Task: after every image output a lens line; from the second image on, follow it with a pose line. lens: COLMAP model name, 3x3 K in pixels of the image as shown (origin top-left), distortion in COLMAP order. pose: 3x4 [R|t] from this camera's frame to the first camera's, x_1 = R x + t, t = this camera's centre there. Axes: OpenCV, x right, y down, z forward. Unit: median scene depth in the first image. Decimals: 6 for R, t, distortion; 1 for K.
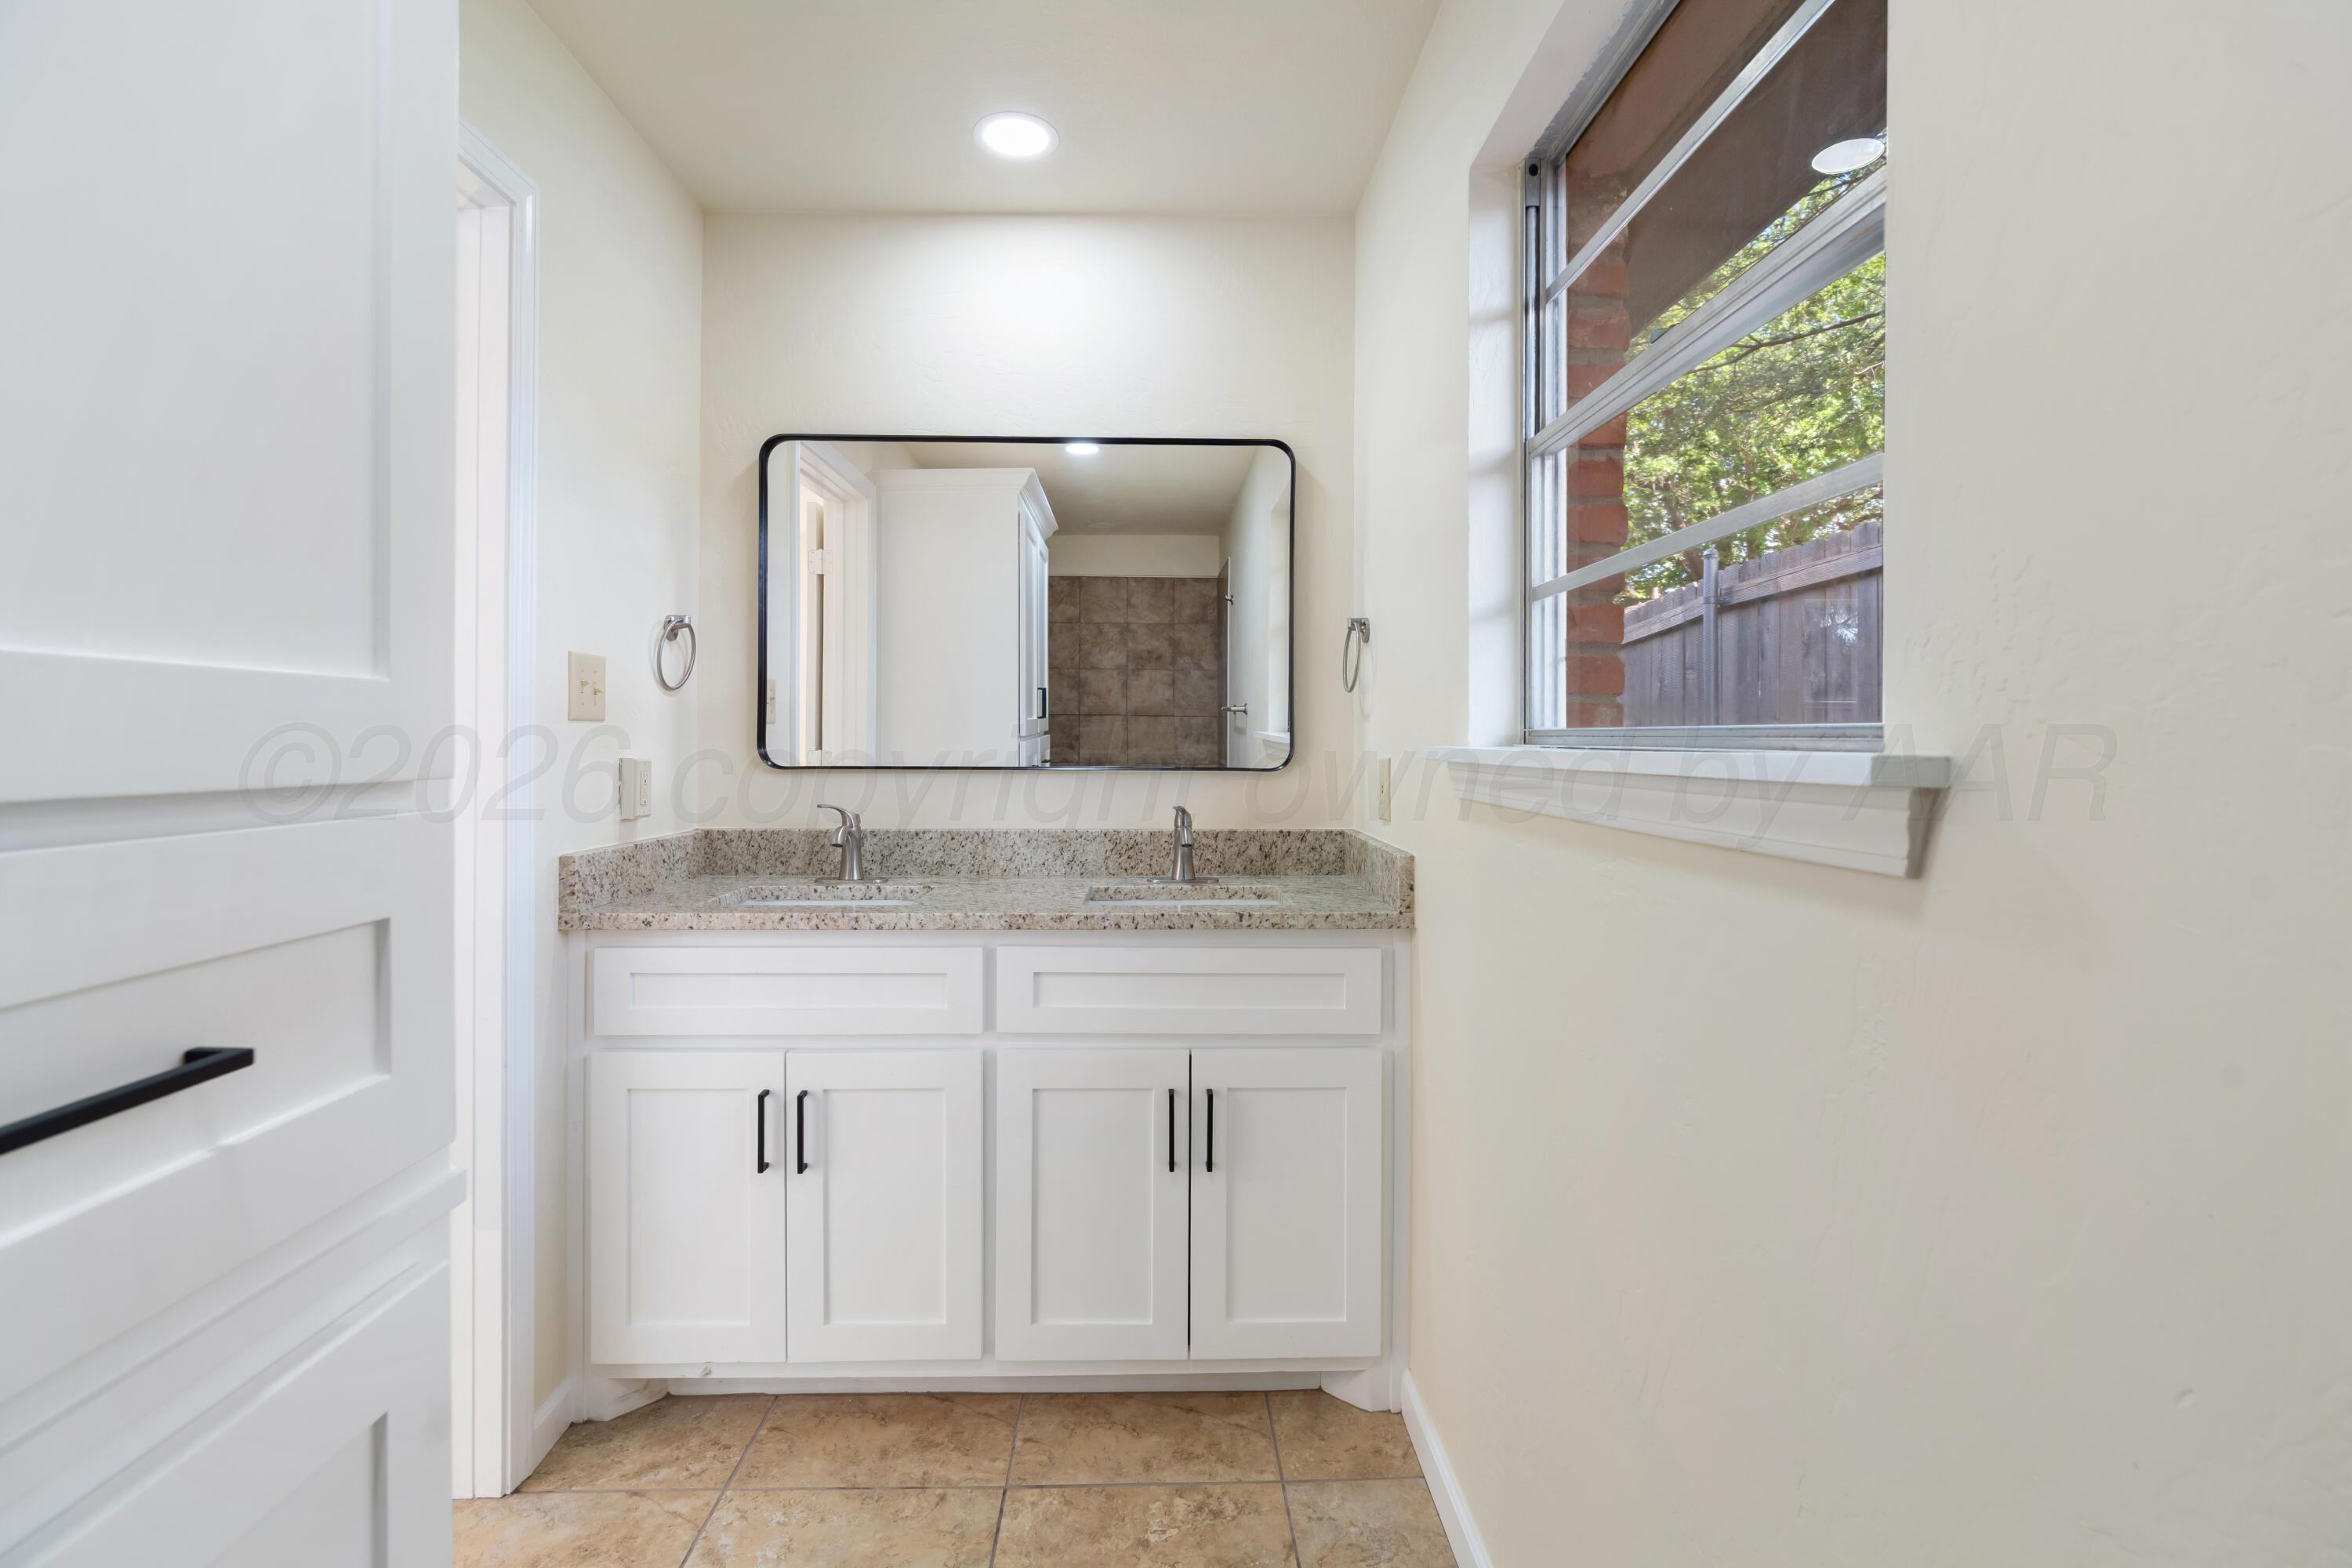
lens RADIAL K [[1054.8, 0, 1190.6], [0, 1054.8, 769.3], [0, 0, 1]] dist [-0.015034, 0.003891]
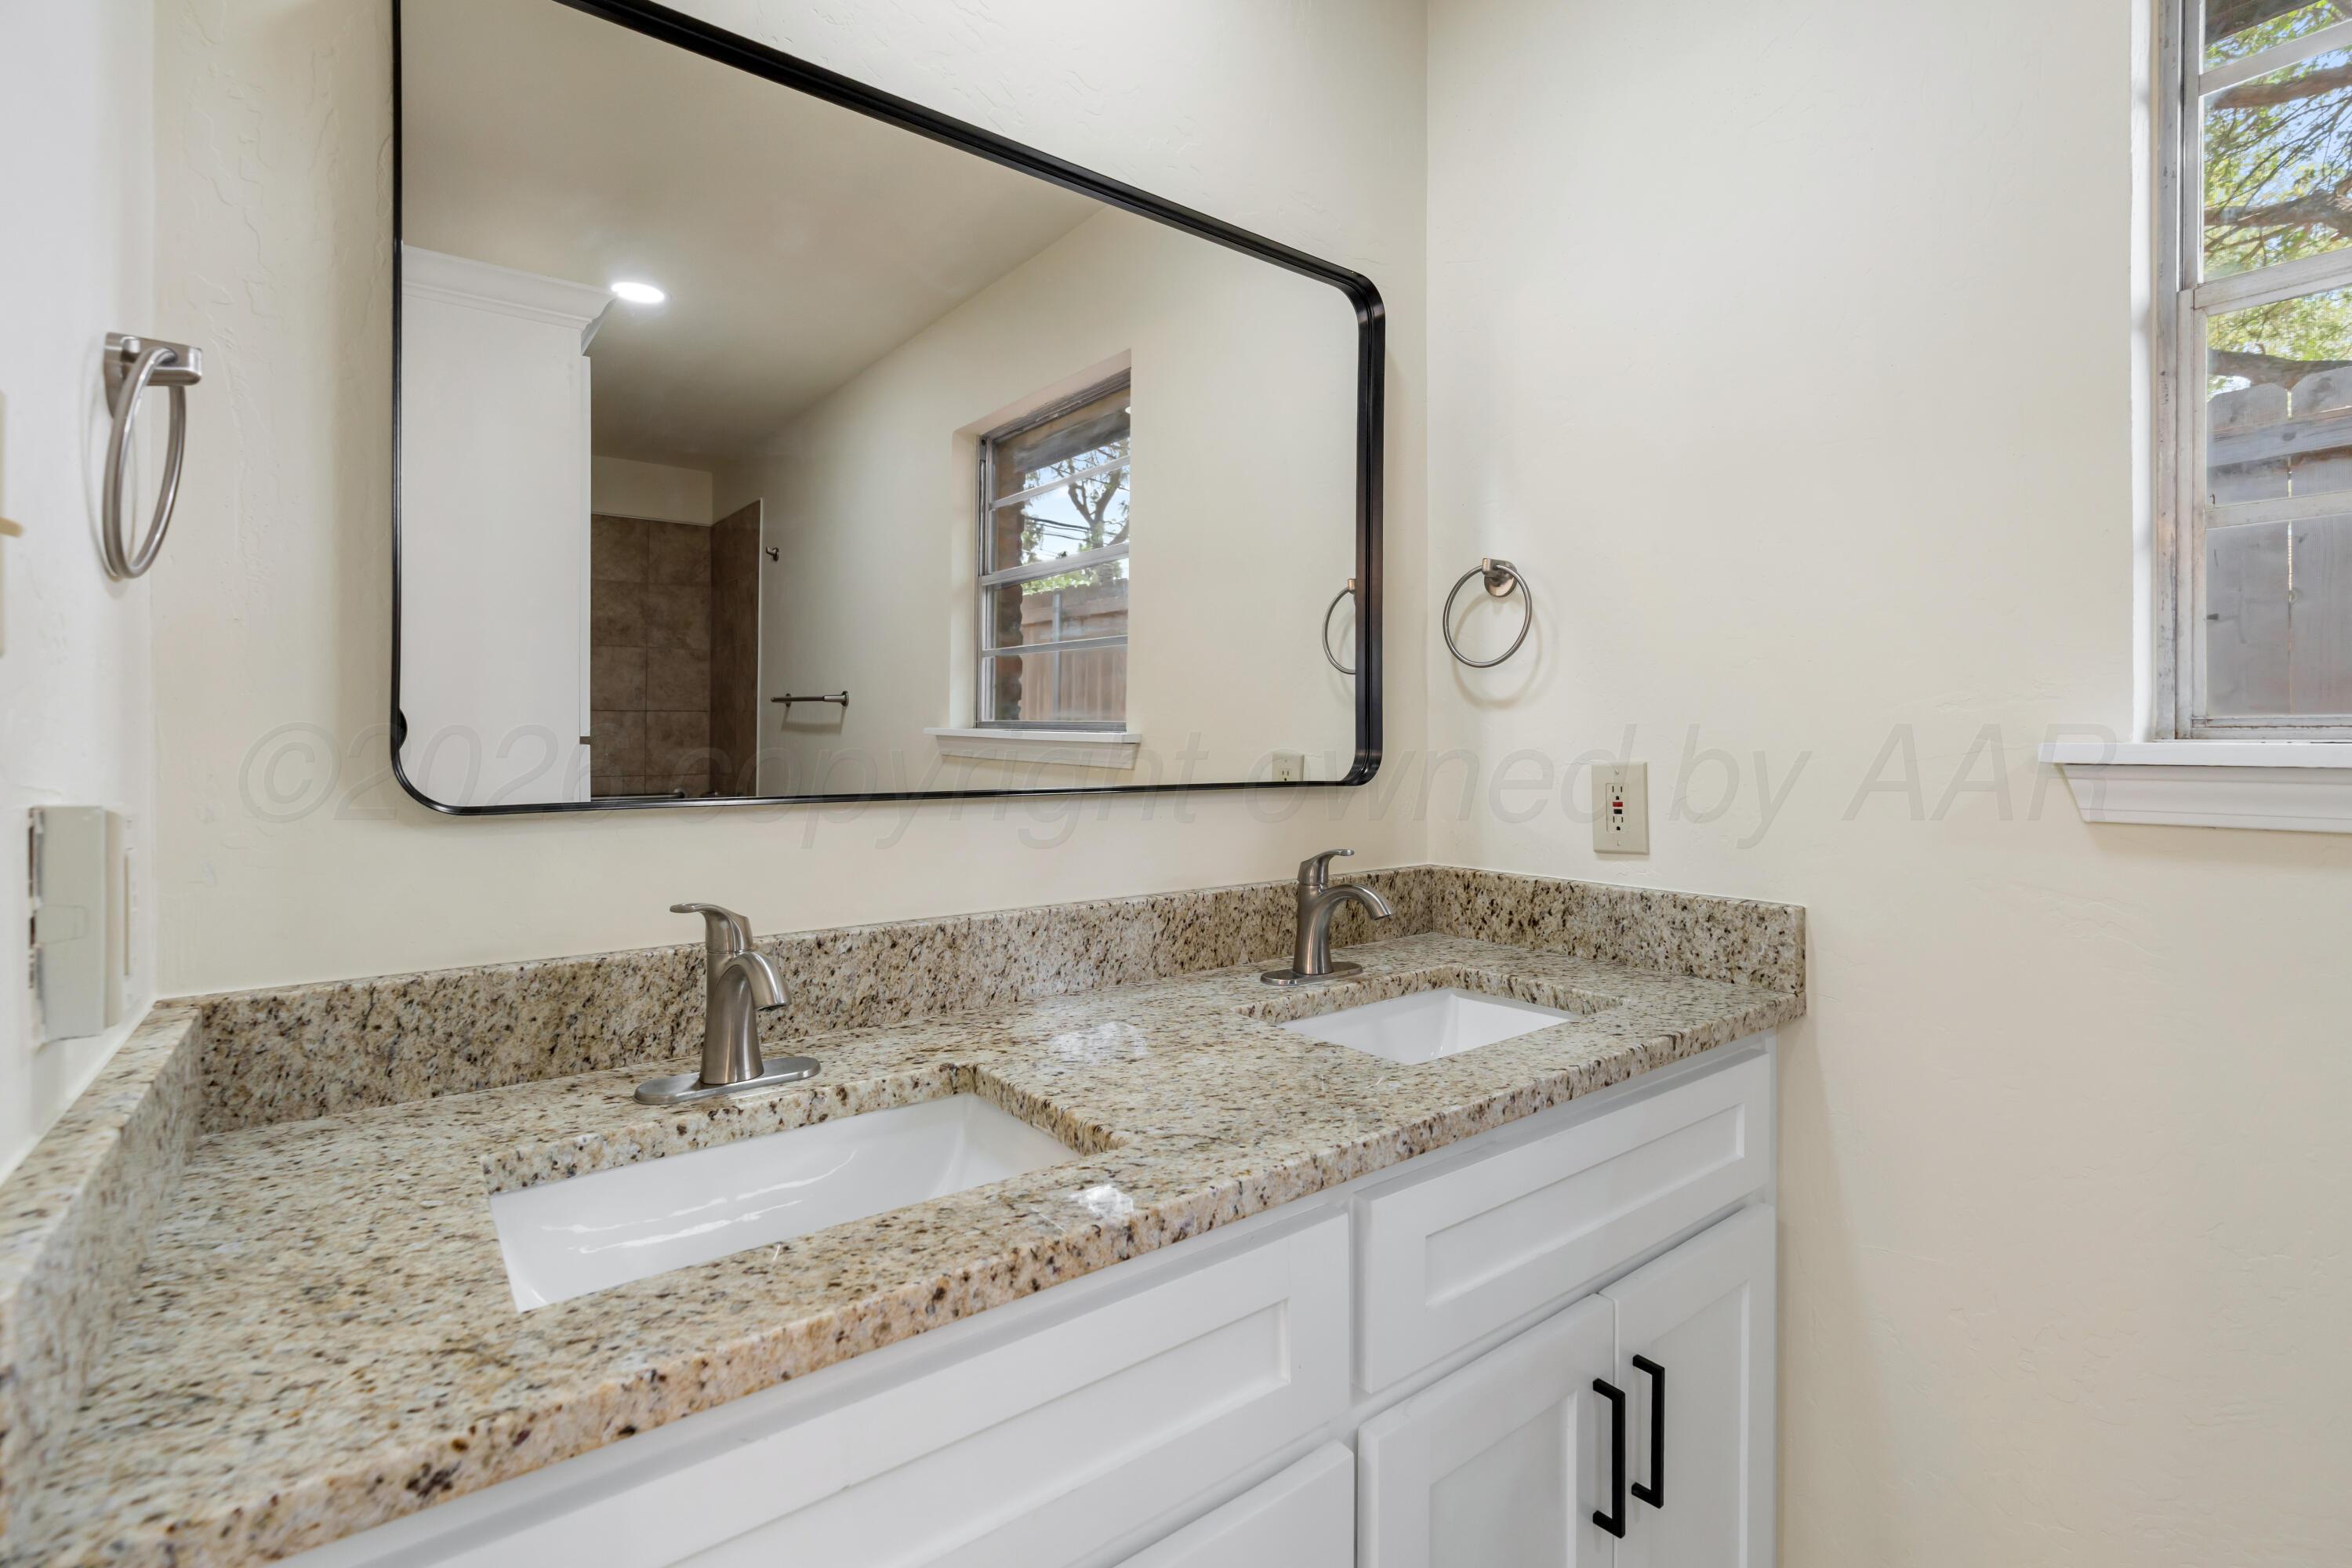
lens RADIAL K [[1054.8, 0, 1165.9], [0, 1054.8, 792.5], [0, 0, 1]] dist [-0.015034, 0.003891]
pose [[0.820780, -0.030698, 0.570419, -0.391489], [0.019970, 0.999487, 0.025054, -0.011628], [-0.570895, -0.009172, 0.820972, 0.542174]]
